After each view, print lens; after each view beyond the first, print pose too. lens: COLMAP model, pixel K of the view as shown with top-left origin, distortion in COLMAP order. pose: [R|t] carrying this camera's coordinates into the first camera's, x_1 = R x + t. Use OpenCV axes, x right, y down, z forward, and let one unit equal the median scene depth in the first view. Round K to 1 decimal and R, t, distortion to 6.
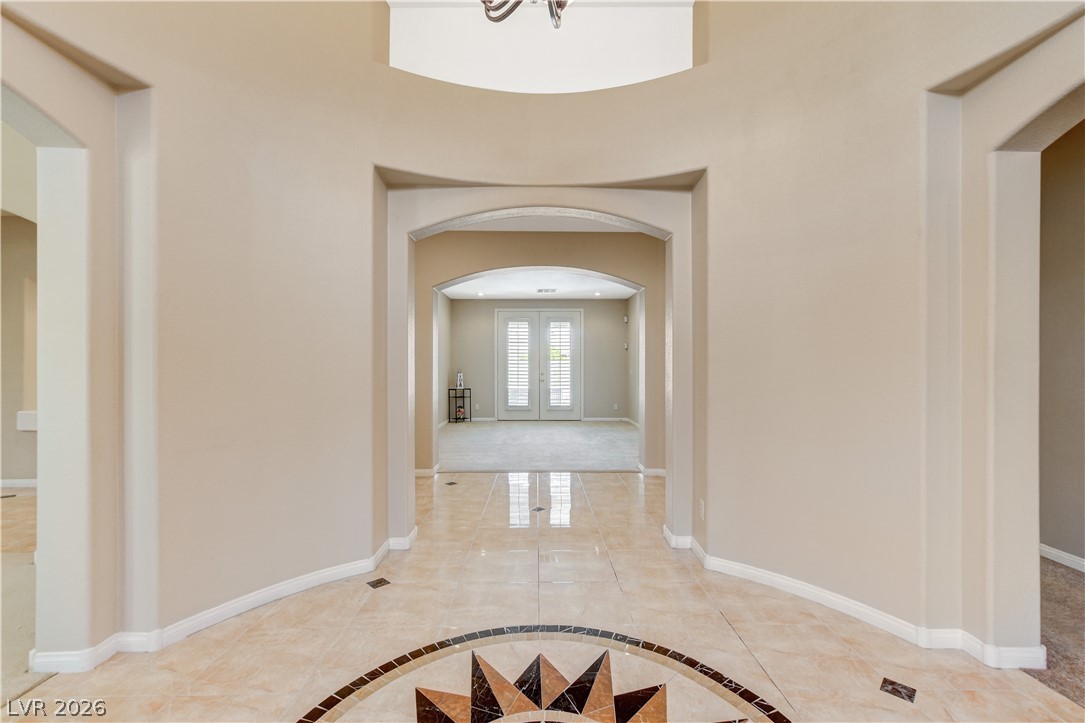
lens RADIAL K [[475.6, 0, 541.6], [0, 475.6, 364.3], [0, 0, 1]] dist [-0.009686, 0.000689]
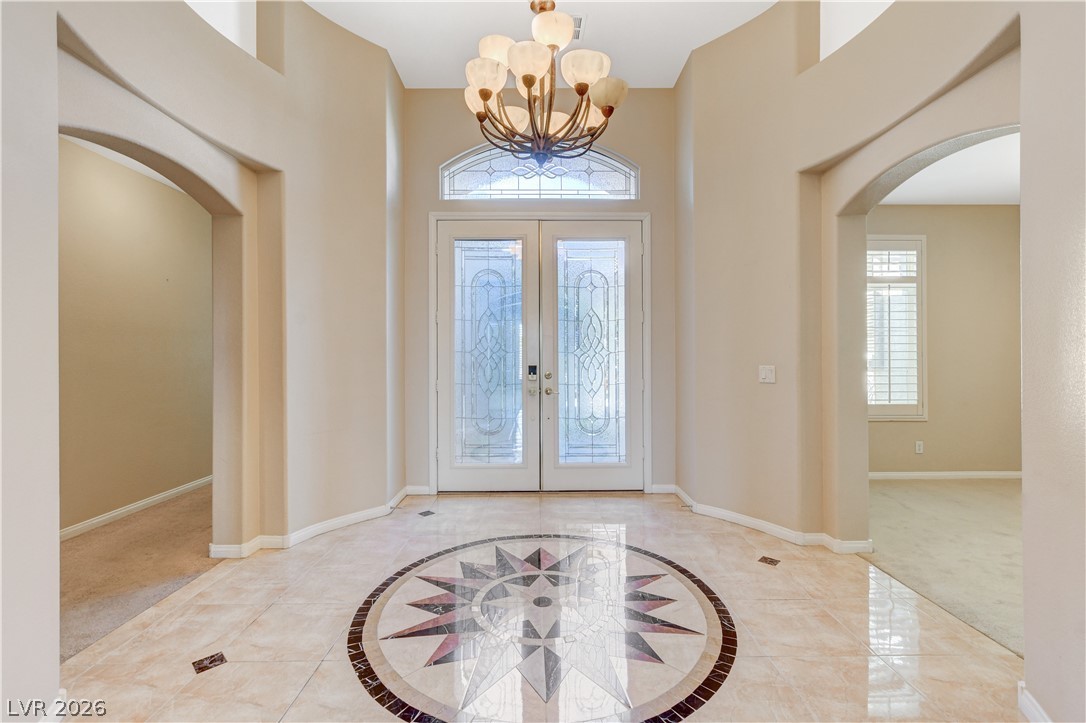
lens RADIAL K [[476.0, 0, 543.2], [0, 476.0, 360.5], [0, 0, 1]] dist [-0.009686, 0.000689]
pose [[-0.999957, 0.001100, -0.009188, 0.010776], [0.001136, 0.999992, -0.003902, 0.012591], [0.009184, -0.003913, -0.999950, 1.805992]]
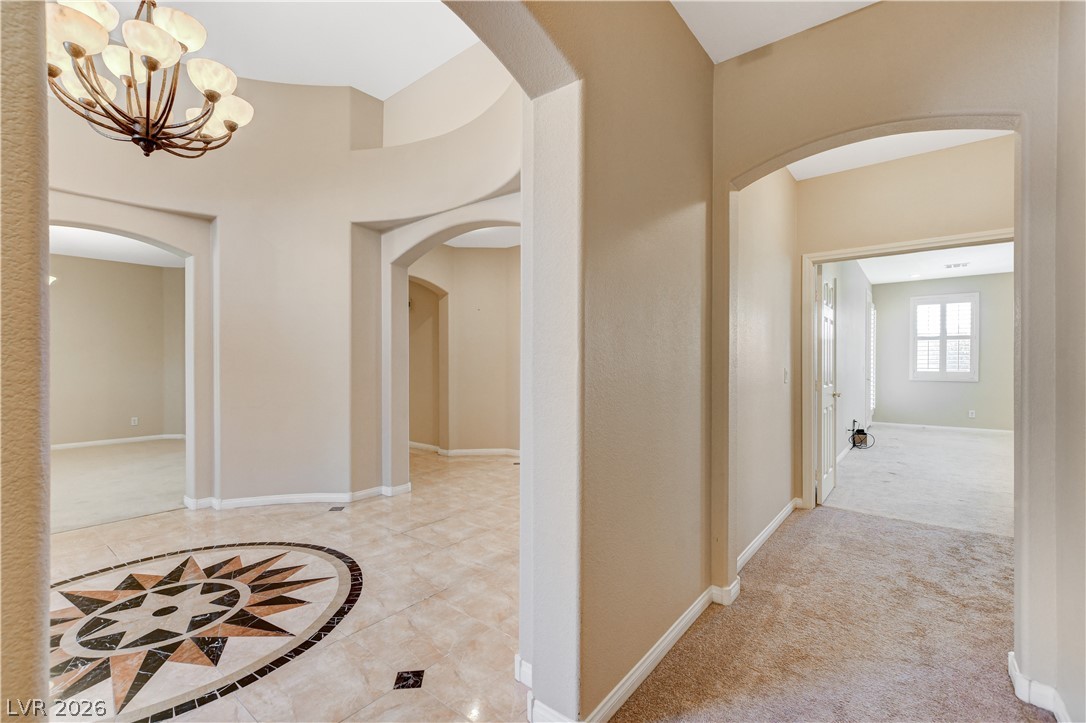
lens RADIAL K [[476.0, 0, 541.8], [0, 476.0, 361.6], [0, 0, 1]] dist [-0.009686, 0.000689]
pose [[0.776858, 0.002431, -0.629672, 1.419092], [0.002009, 0.999978, 0.006339, -0.007664], [0.629673, -0.006189, 0.776836, 0.333777]]
